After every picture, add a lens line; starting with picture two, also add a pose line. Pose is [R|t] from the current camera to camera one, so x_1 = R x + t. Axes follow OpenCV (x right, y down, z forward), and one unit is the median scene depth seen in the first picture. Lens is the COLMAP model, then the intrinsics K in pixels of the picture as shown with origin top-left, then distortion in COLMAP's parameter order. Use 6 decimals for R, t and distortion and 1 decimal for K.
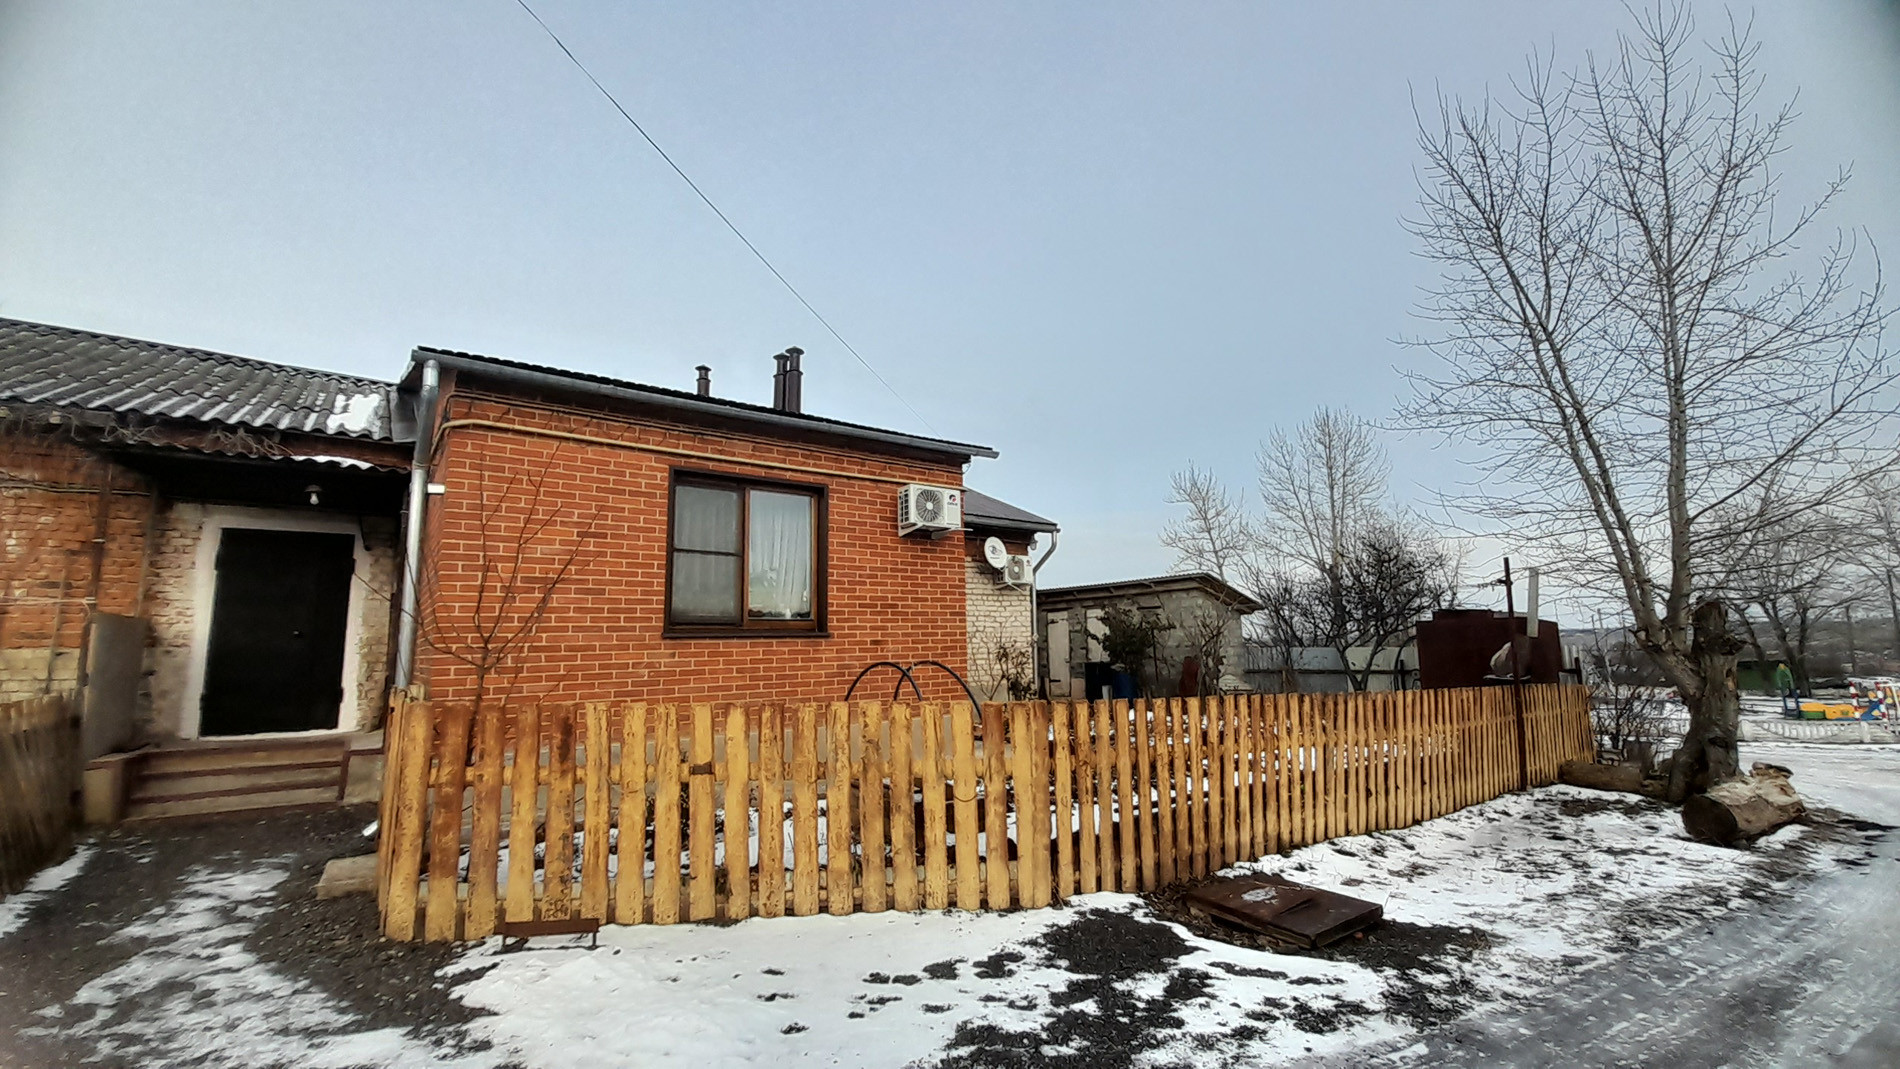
lens RADIAL K [[742.8, 0, 939.3], [0, 742.8, 533.6], [0, 0, 1]] dist [-0.000394, -0.008727]
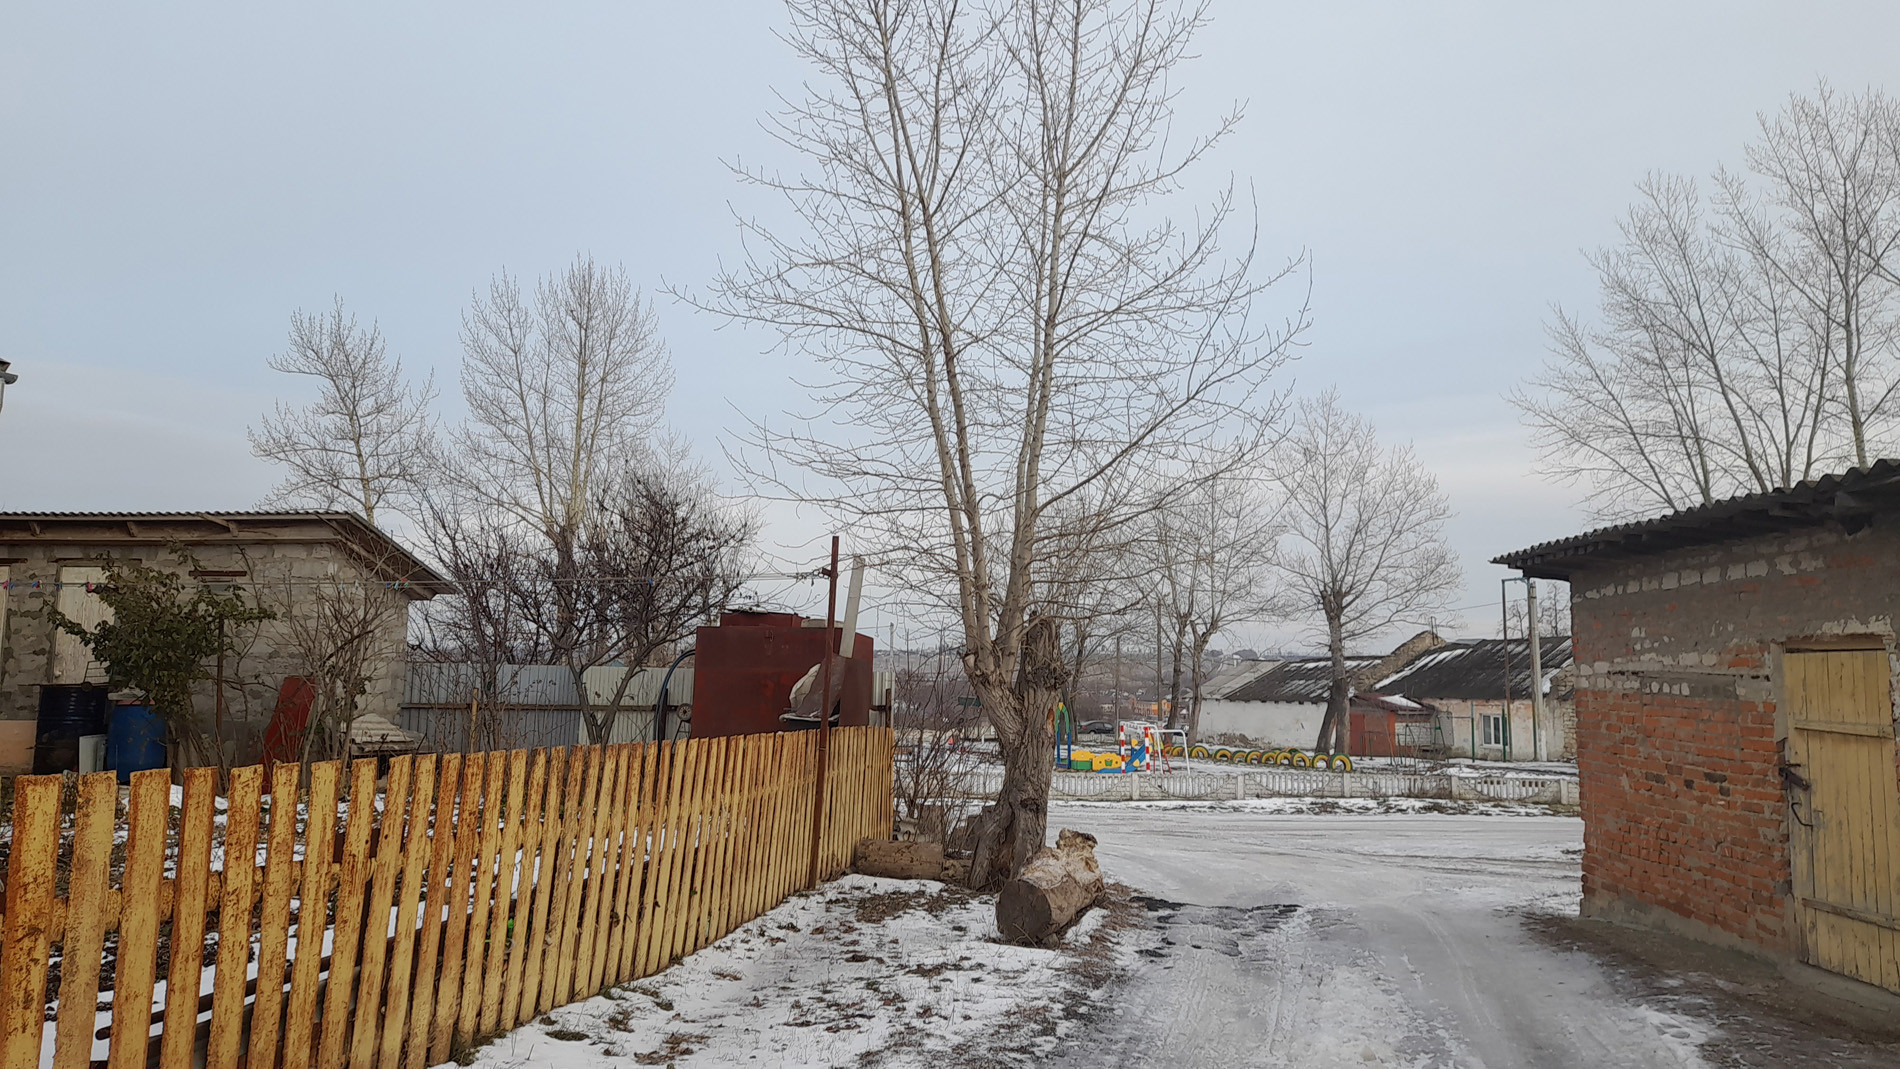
lens RADIAL K [[1349.7, 0, 948.5], [0, 1349.7, 522.4], [0, 0, 1]] dist [0.061491, -0.025317]
pose [[0.713500, 0.101210, 0.693307, 0.004483], [-0.135411, 0.990775, -0.005280, 0.012361], [-0.687446, -0.090114, 0.720623, 0.066038]]
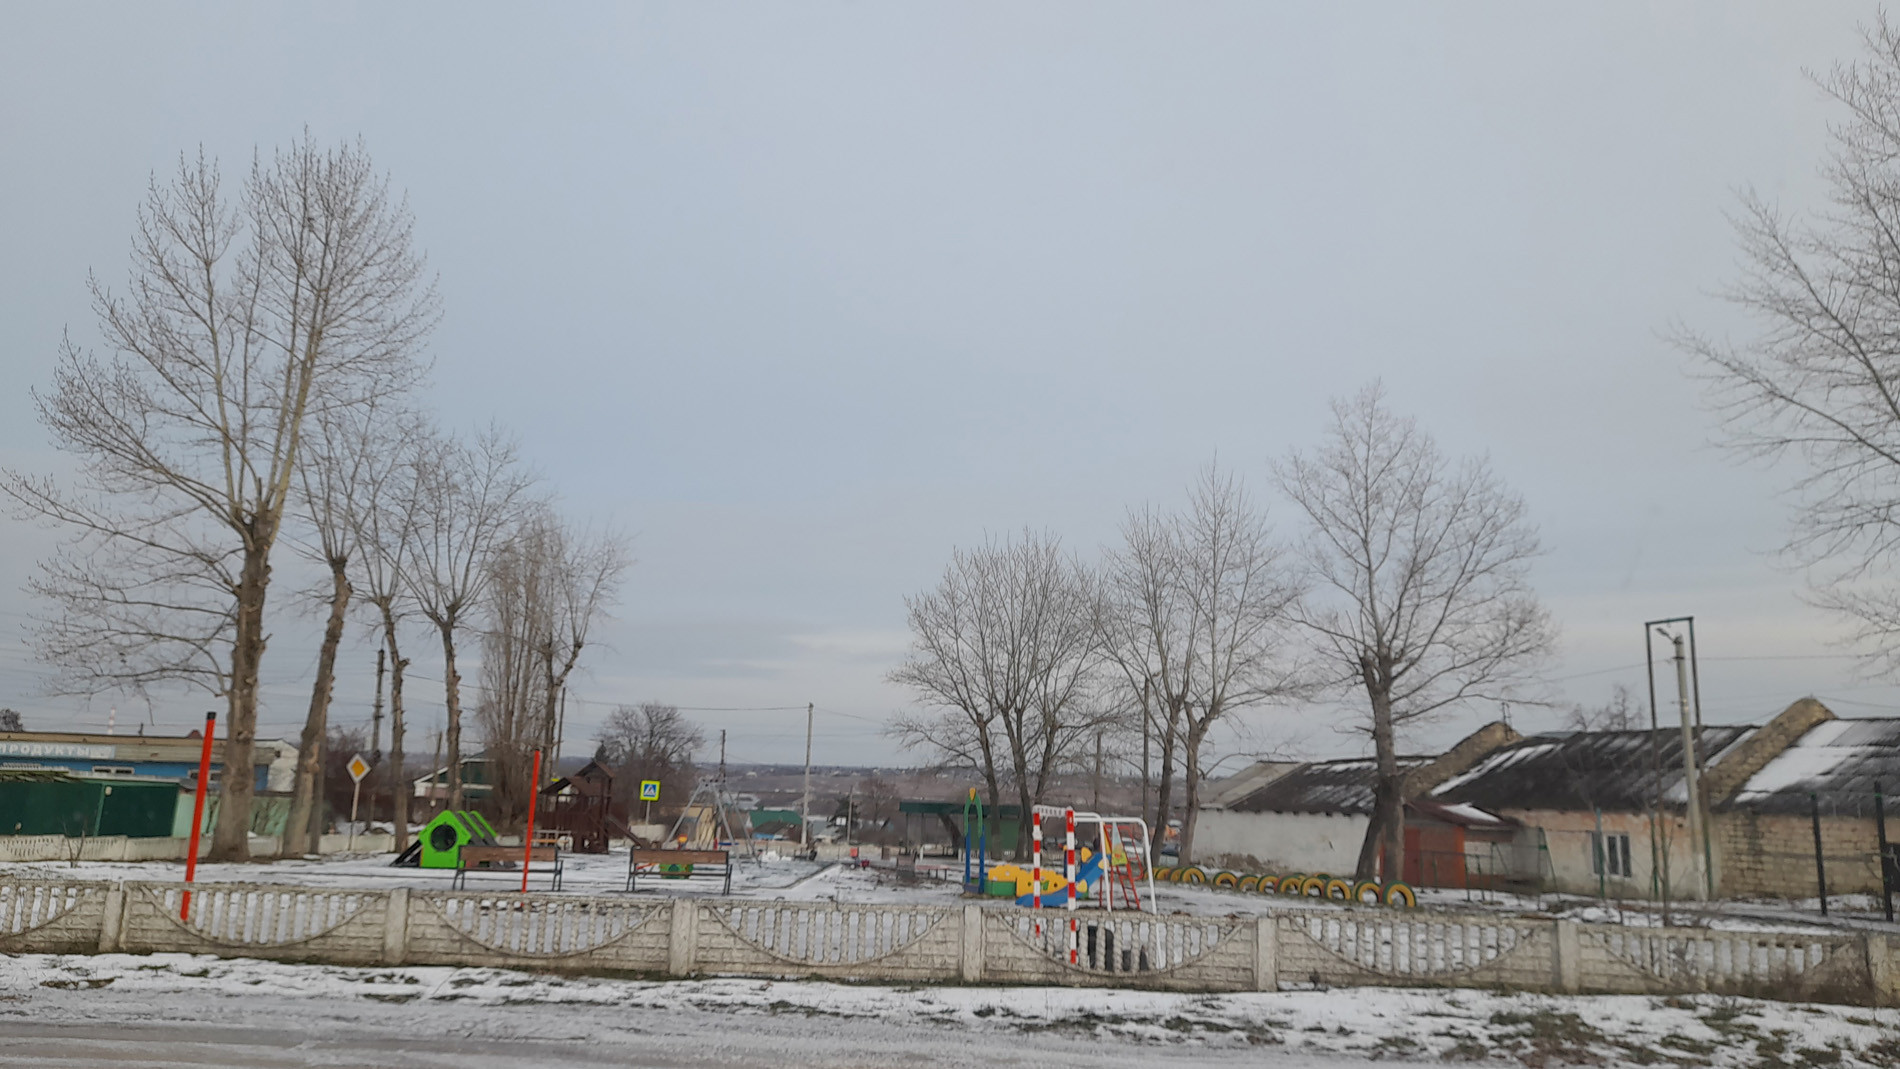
lens RADIAL K [[1349.7, 0, 951.3], [0, 1349.7, 536.4], [0, 0, 1]] dist [0.061491, -0.025317]
pose [[0.711881, 0.171487, 0.681041, 1.330549], [-0.159131, 0.983895, -0.081408, 0.240319], [-0.684034, -0.050422, 0.727706, 0.933771]]
